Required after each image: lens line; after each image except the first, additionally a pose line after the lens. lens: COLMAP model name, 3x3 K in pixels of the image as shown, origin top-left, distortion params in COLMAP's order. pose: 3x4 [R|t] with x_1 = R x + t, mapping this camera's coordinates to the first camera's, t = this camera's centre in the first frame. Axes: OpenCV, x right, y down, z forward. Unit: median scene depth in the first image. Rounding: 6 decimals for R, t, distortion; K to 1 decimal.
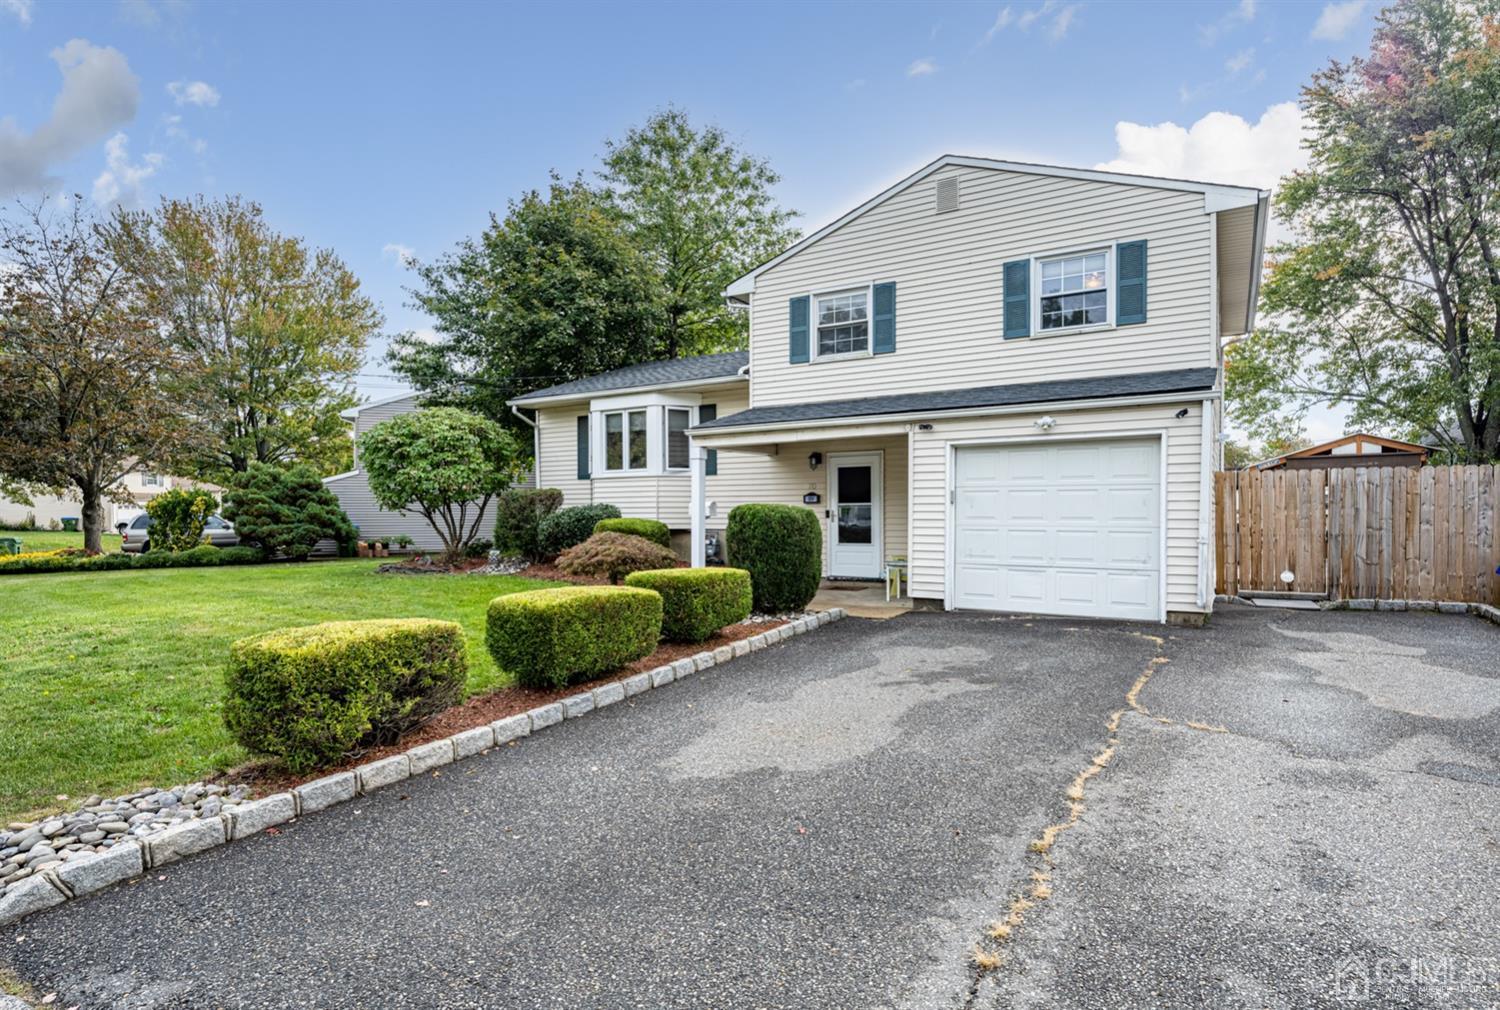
lens RADIAL K [[737.7, 0, 750.4], [0, 737.7, 511.2], [0, 0, 1]] dist [0.001762, 0.000112]
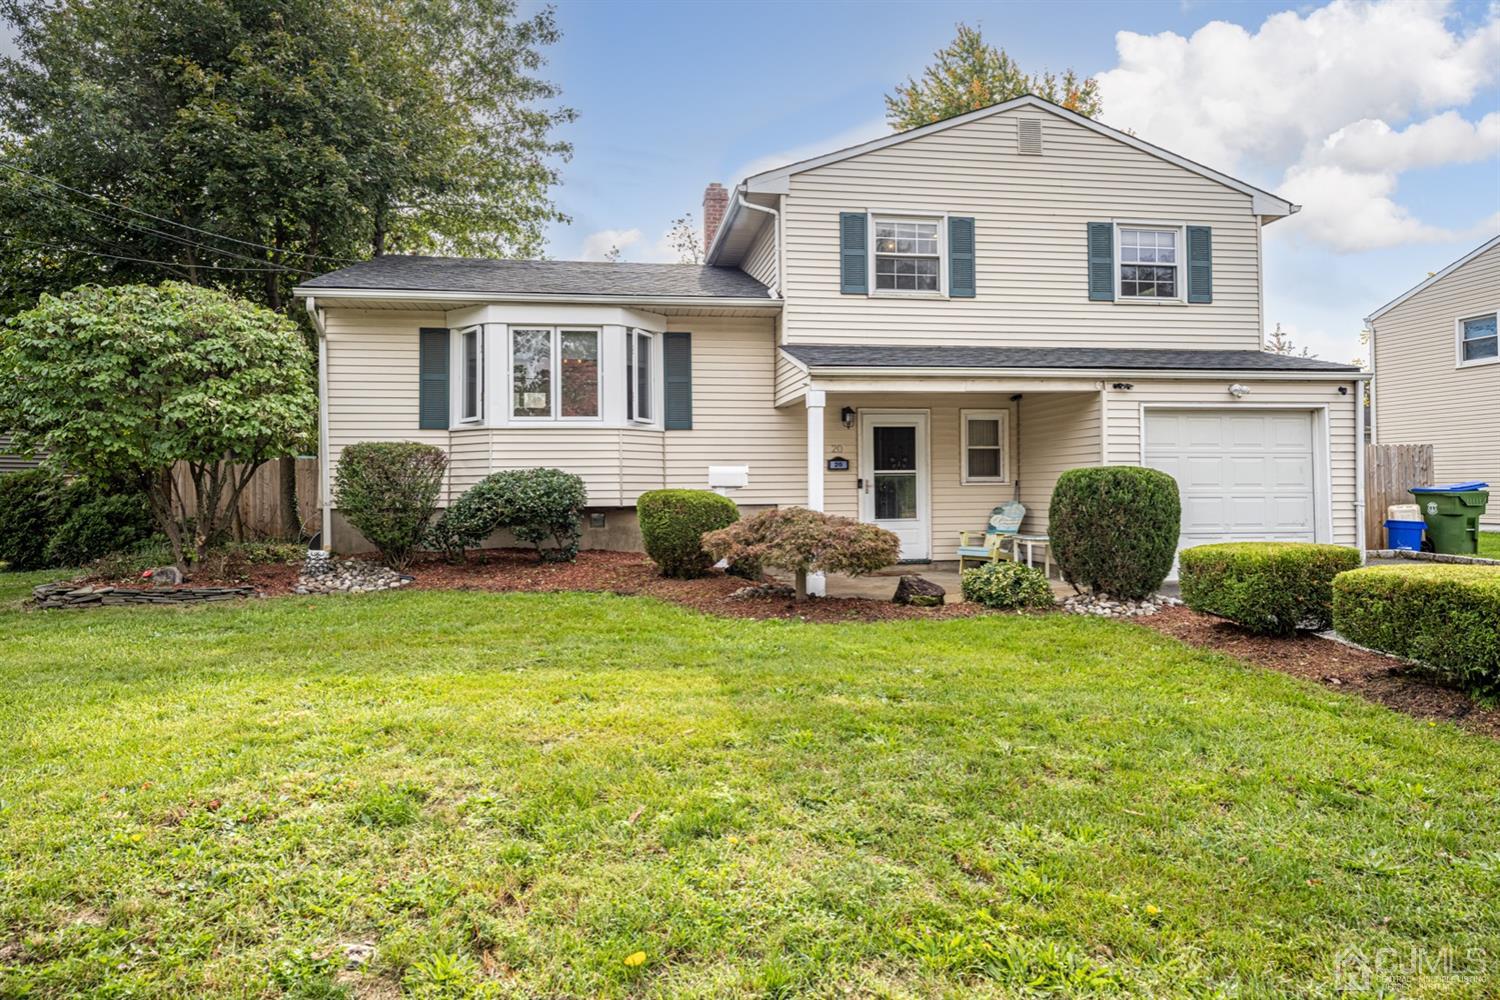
lens RADIAL K [[871.1, 0, 749.1], [0, 871.1, 457.9], [0, 0, 1]] dist [-0.001622, 0.000363]
pose [[0.786134, 0.017780, 0.617800, -0.623571], [0.002788, 0.999474, -0.032313, 0.006854], [-0.618050, 0.027125, 0.785671, 0.343265]]
